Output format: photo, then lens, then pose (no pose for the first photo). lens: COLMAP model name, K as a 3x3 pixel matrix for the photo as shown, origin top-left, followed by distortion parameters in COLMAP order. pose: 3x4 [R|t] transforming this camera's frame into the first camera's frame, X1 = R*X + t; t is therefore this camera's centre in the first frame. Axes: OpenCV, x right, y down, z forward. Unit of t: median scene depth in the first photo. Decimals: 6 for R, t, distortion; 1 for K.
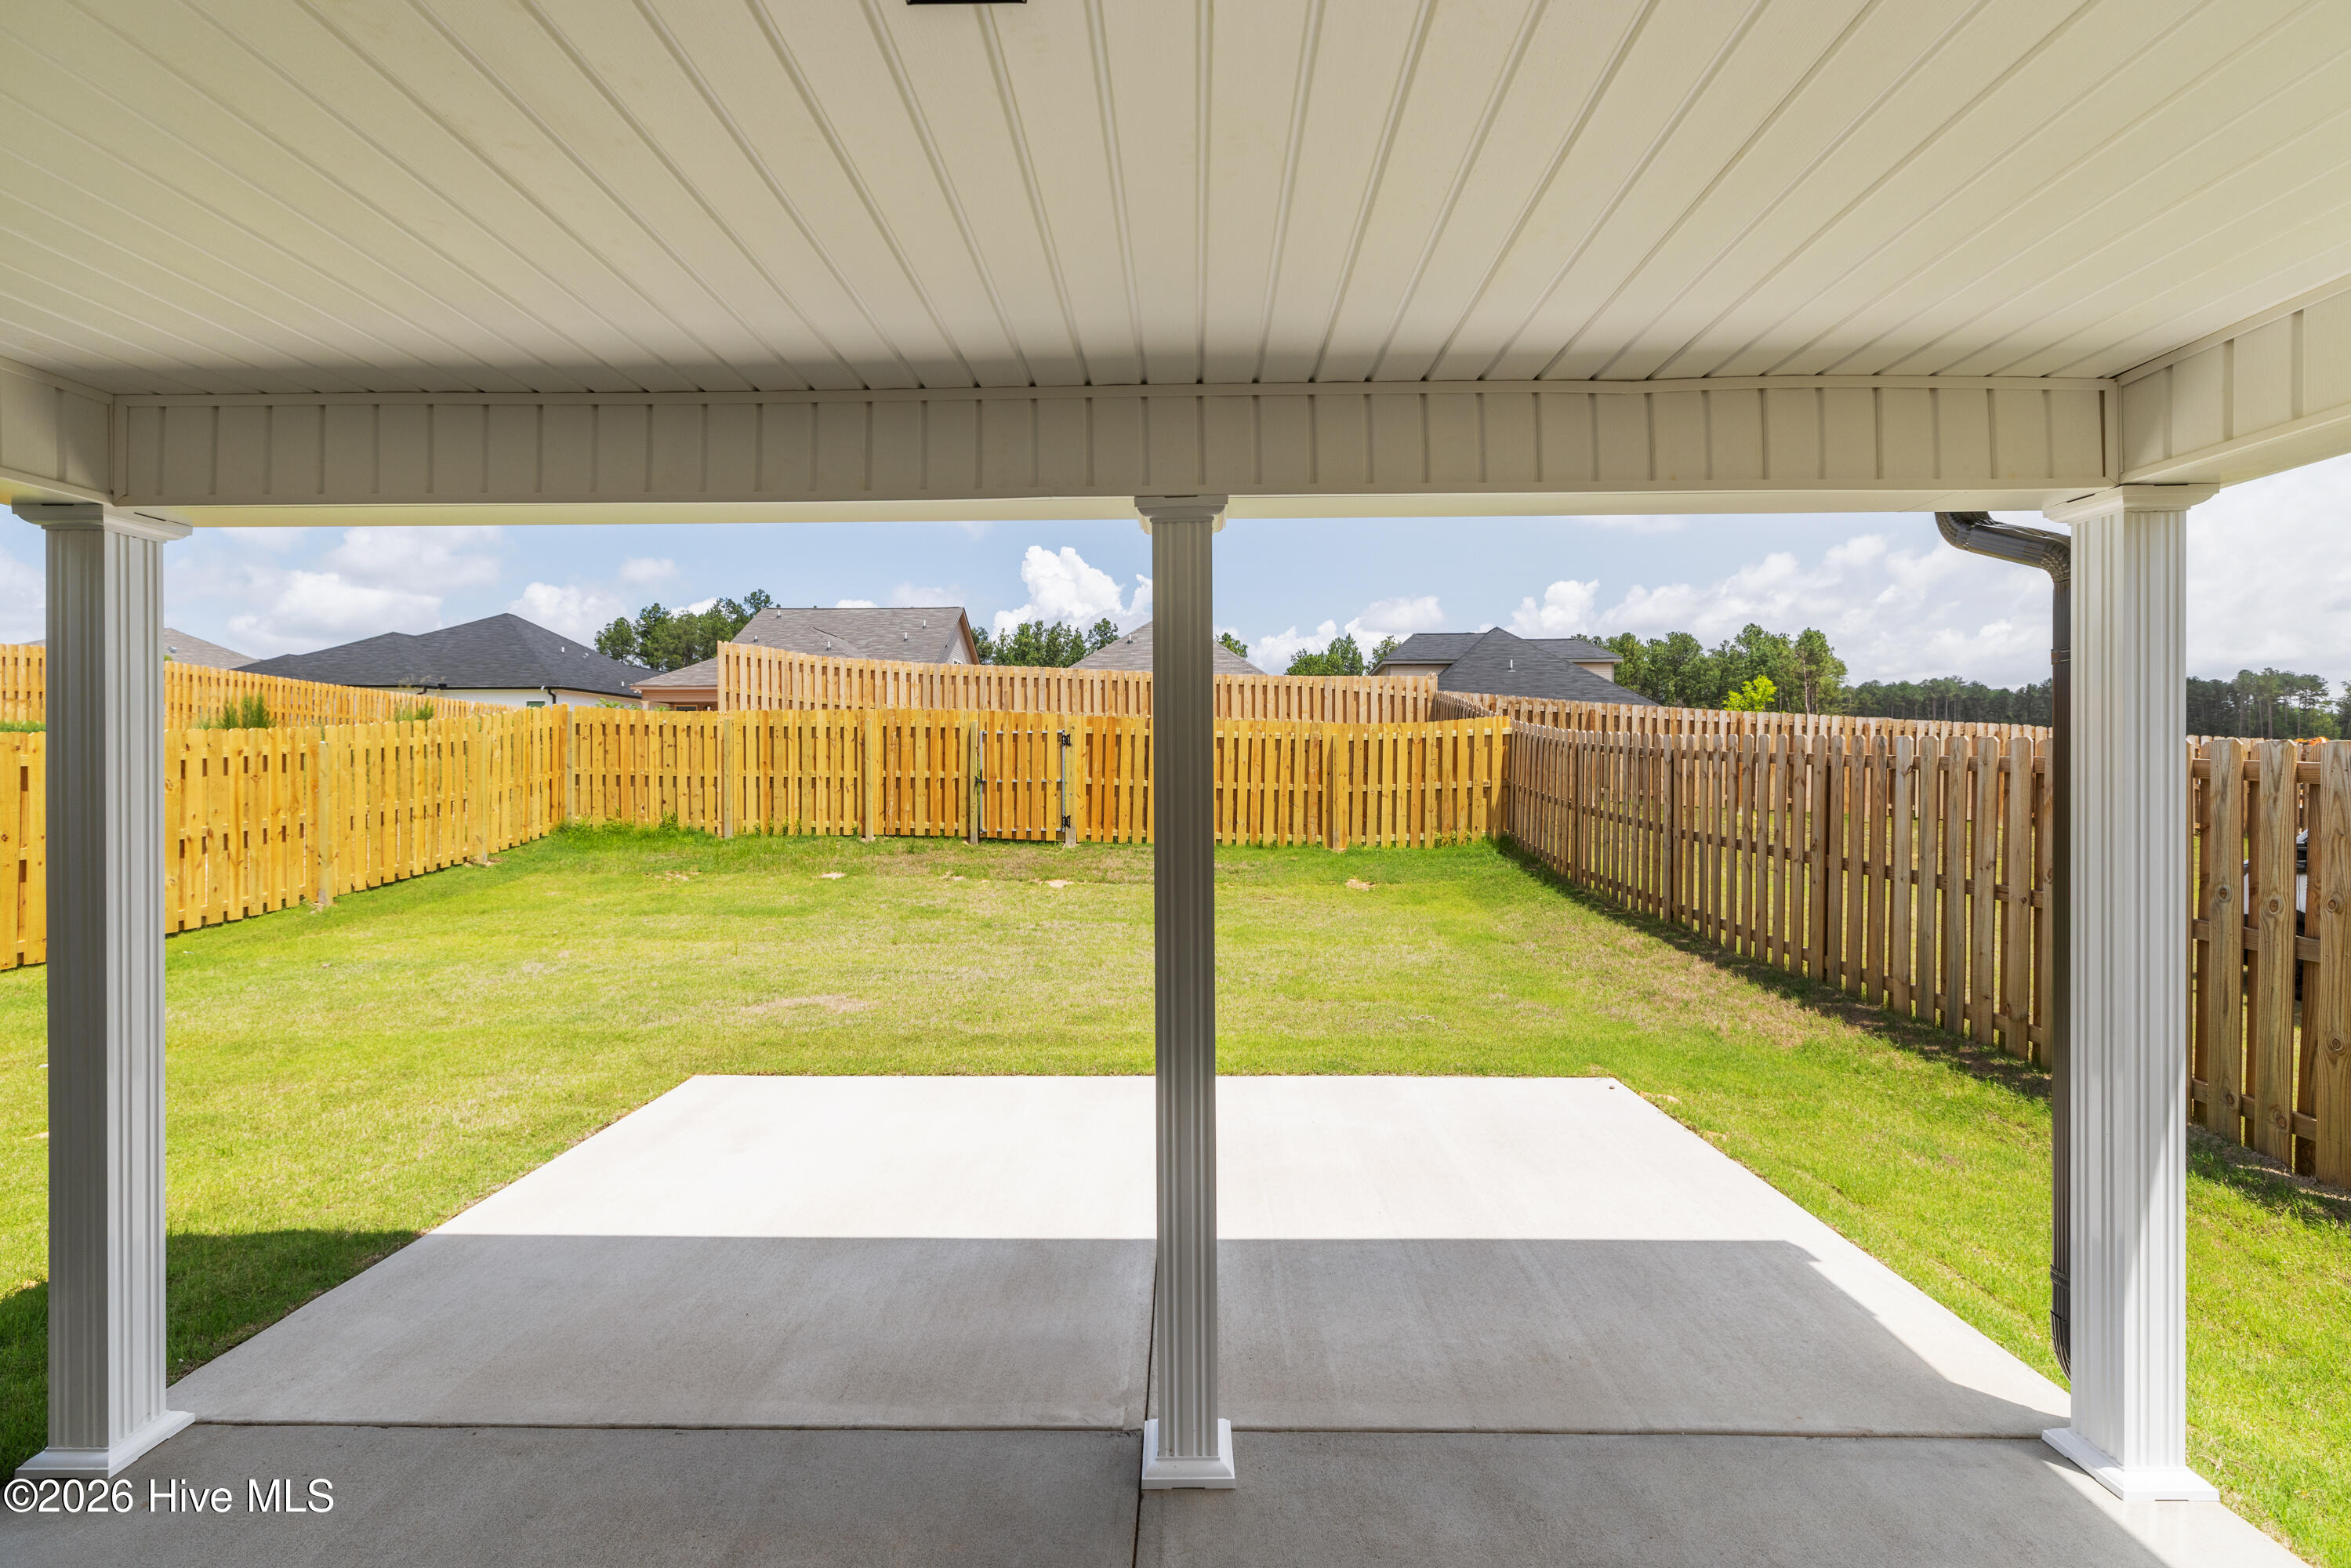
lens RADIAL K [[1013.8, 0, 1178.2], [0, 1013.8, 779.6], [0, 0, 1]] dist [-0.001611, 0.000474]
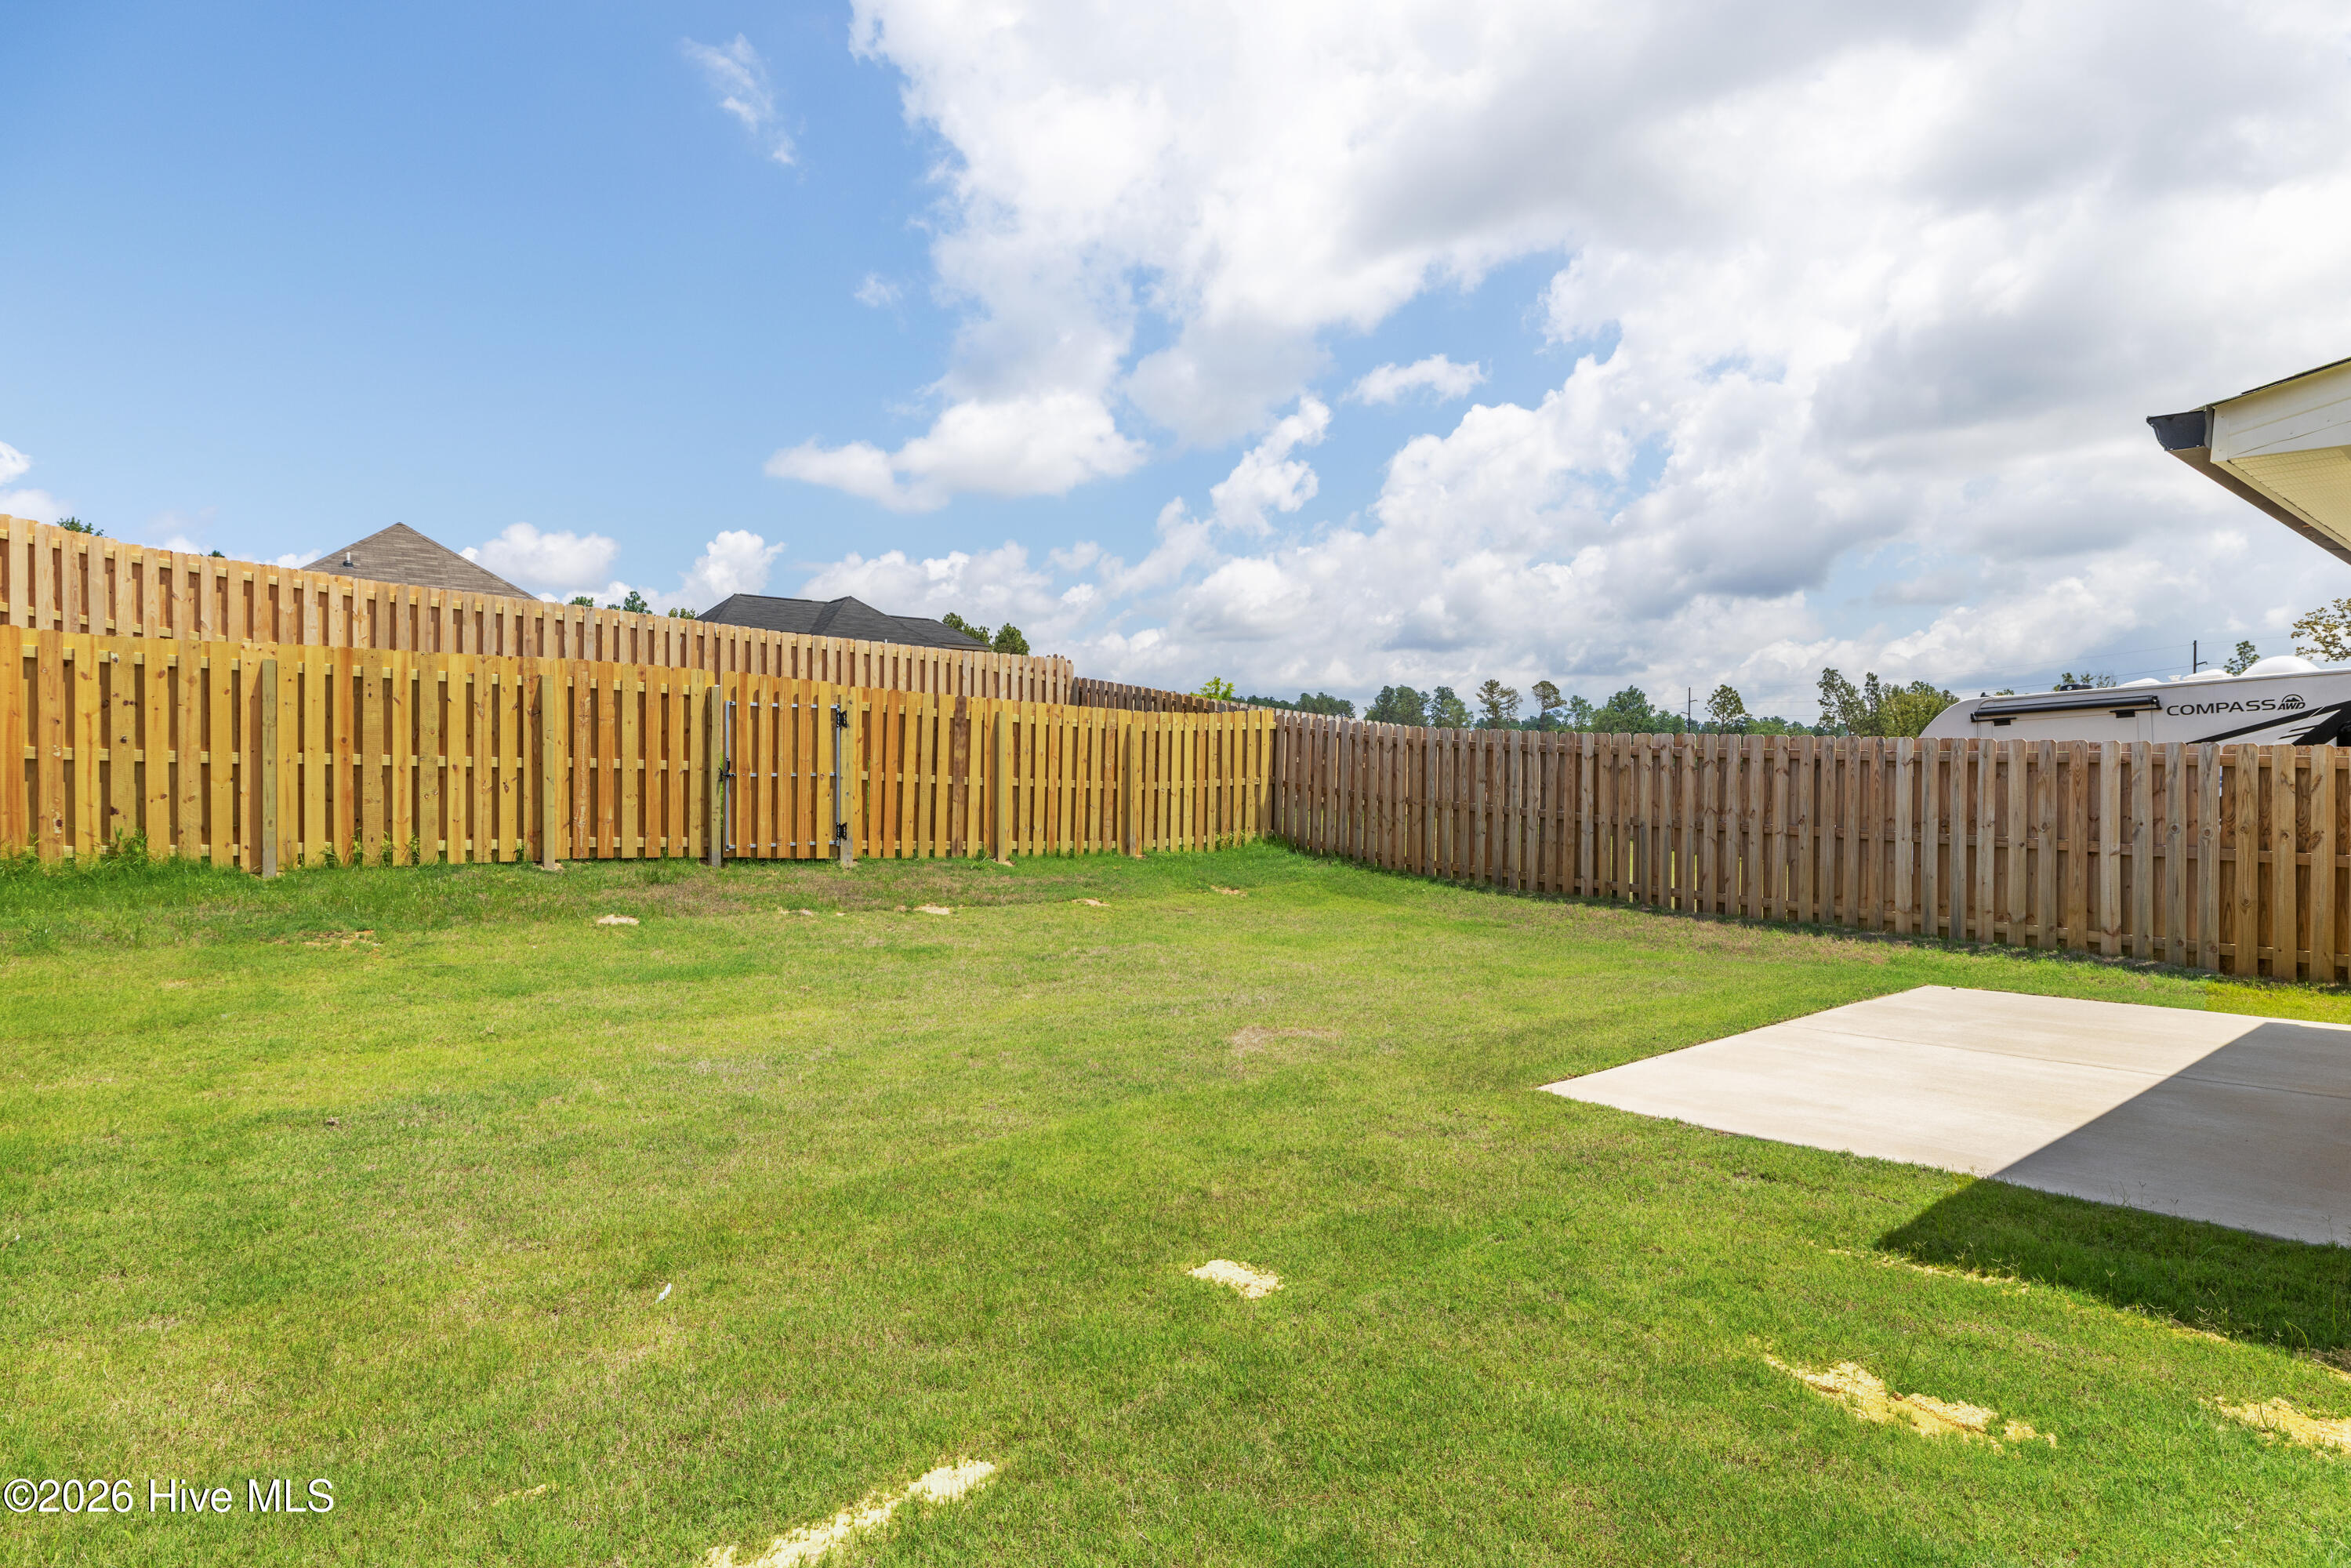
lens RADIAL K [[1300.1, 0, 1203.5], [0, 1300.1, 783.7], [0, 0, 1]] dist [-0.001056, 0.000314]
pose [[0.742866, 0.002093, 0.669437, -0.540731], [0.002243, 0.999982, -0.005616, 0.012993], [-0.669436, 0.005673, 0.742848, 0.136355]]
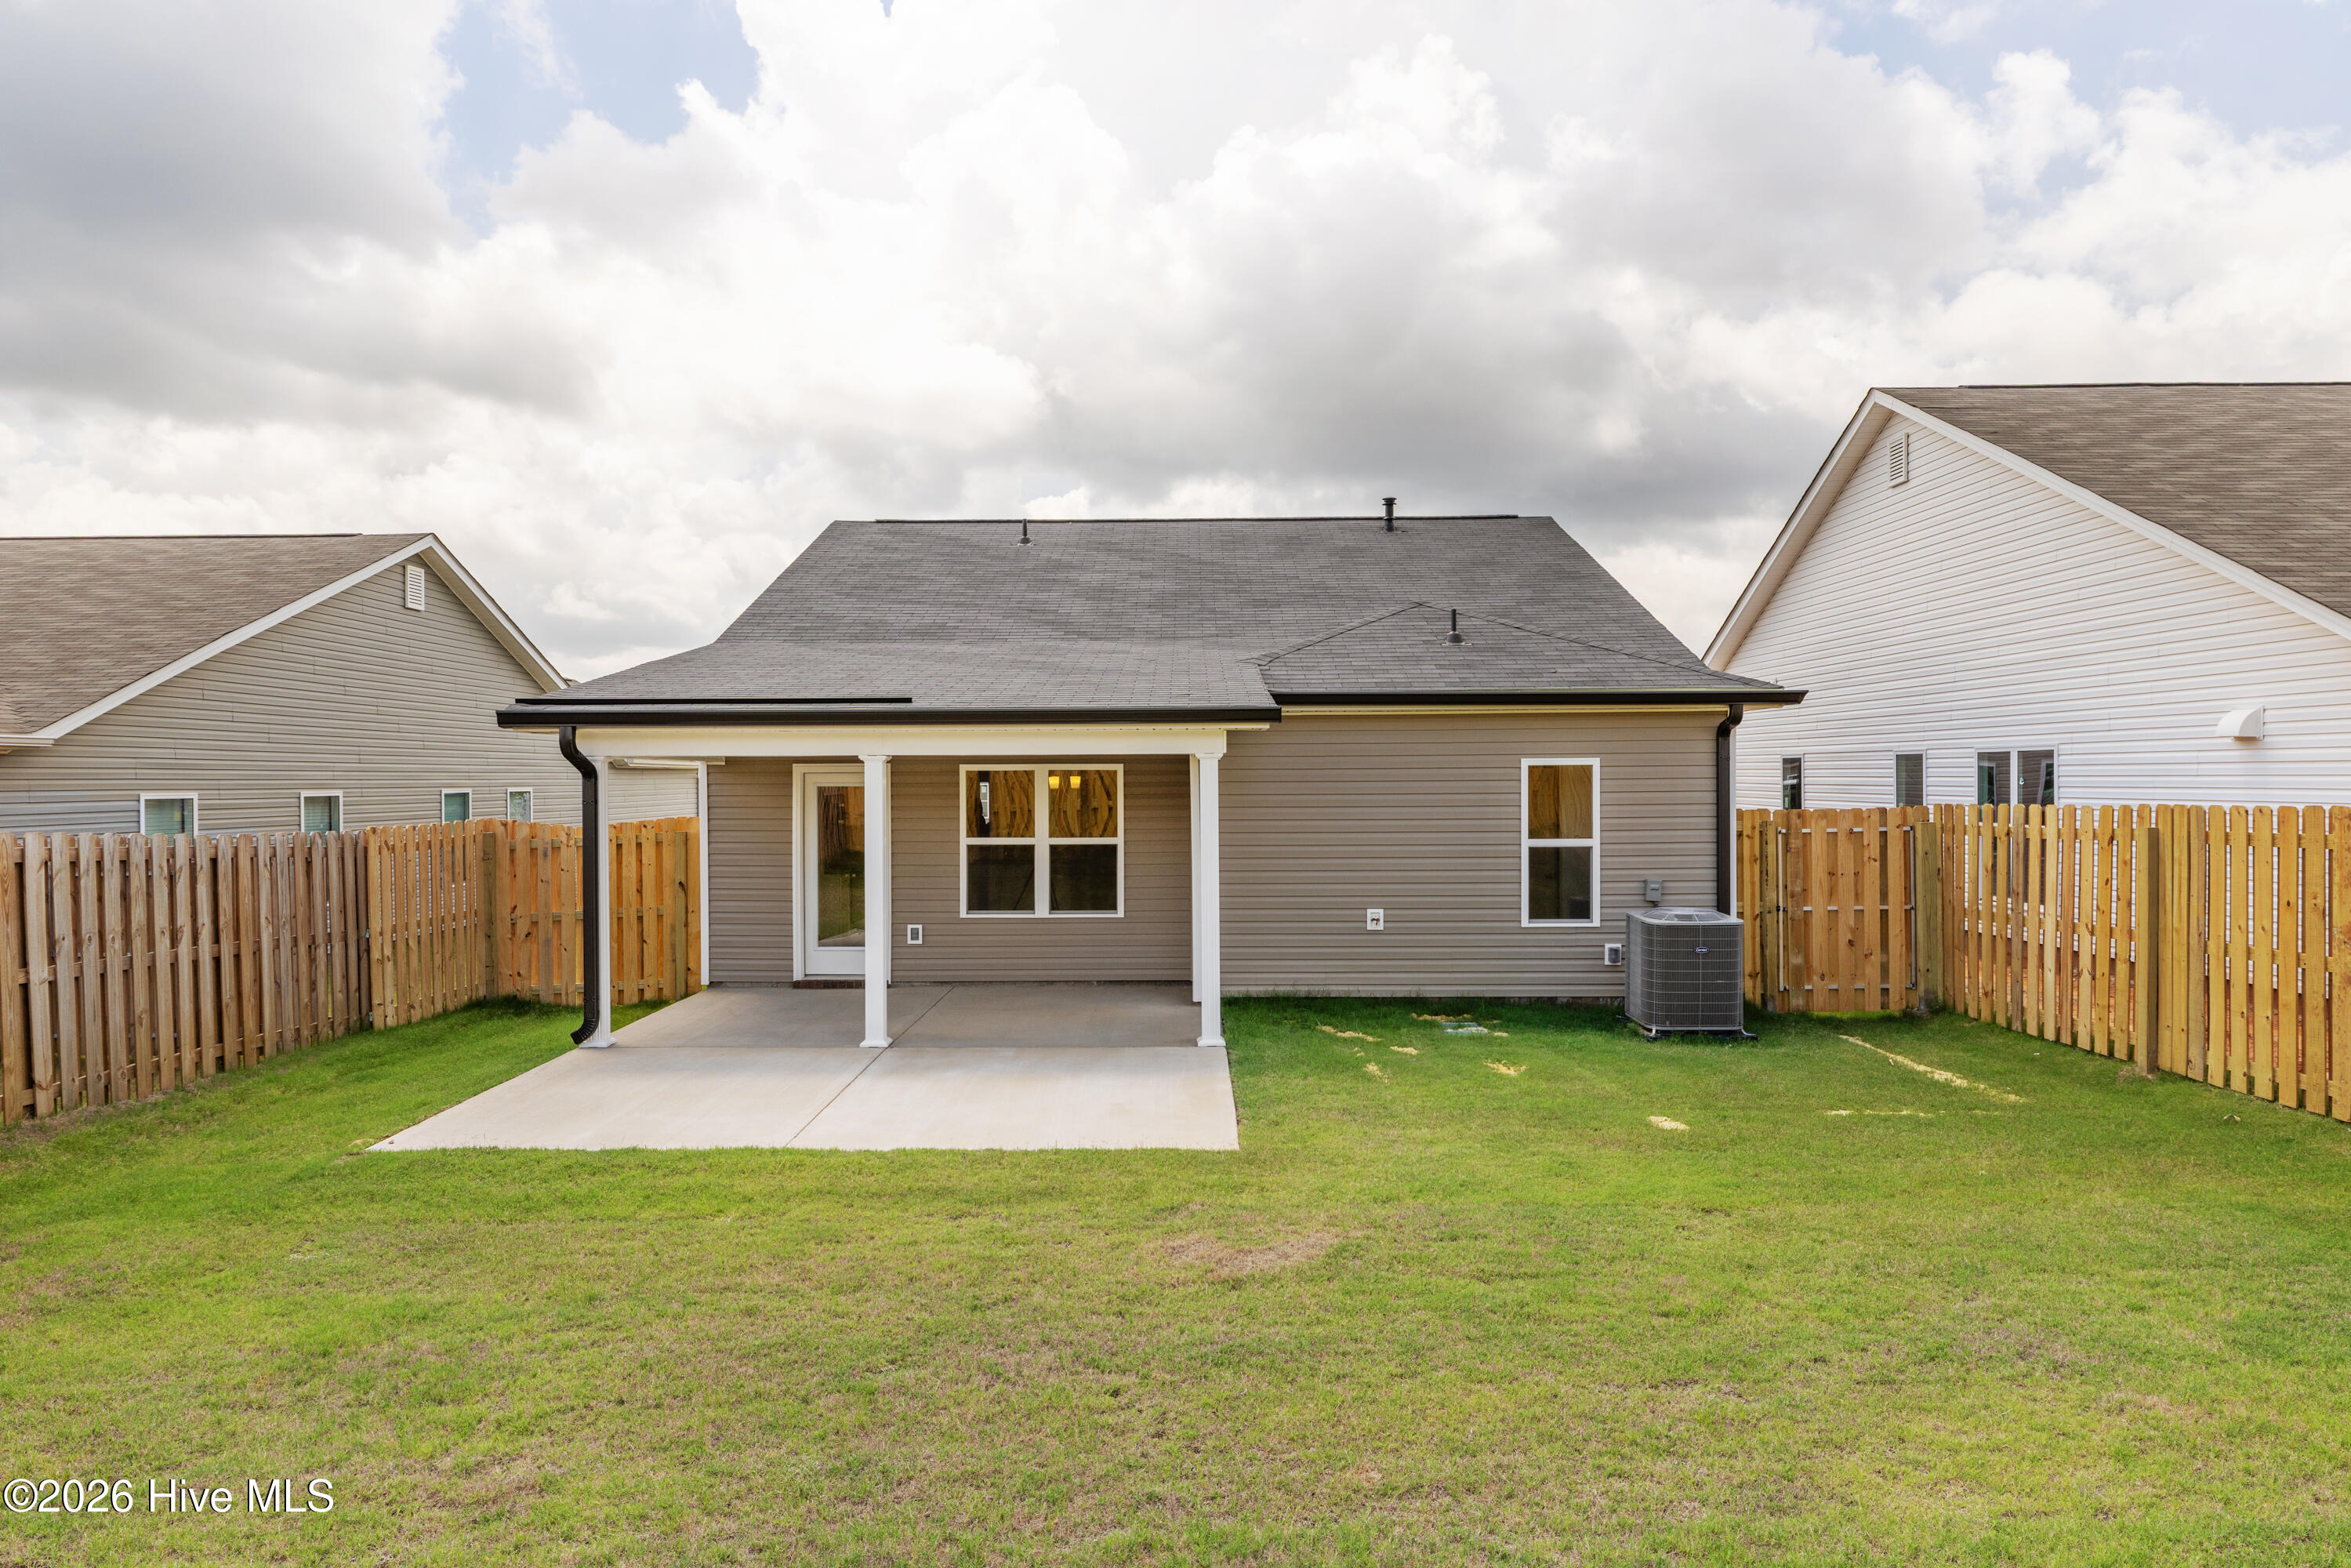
lens RADIAL K [[1455.3, 0, 1167.7], [0, 1455.3, 788.7], [0, 0, 1]] dist [0.004509, -0.003634]
pose [[-0.999955, 0.009228, -0.001974, -0.156849], [0.009192, 0.999805, 0.017506, -0.038684], [0.002135, 0.017487, -0.999845, 0.945298]]
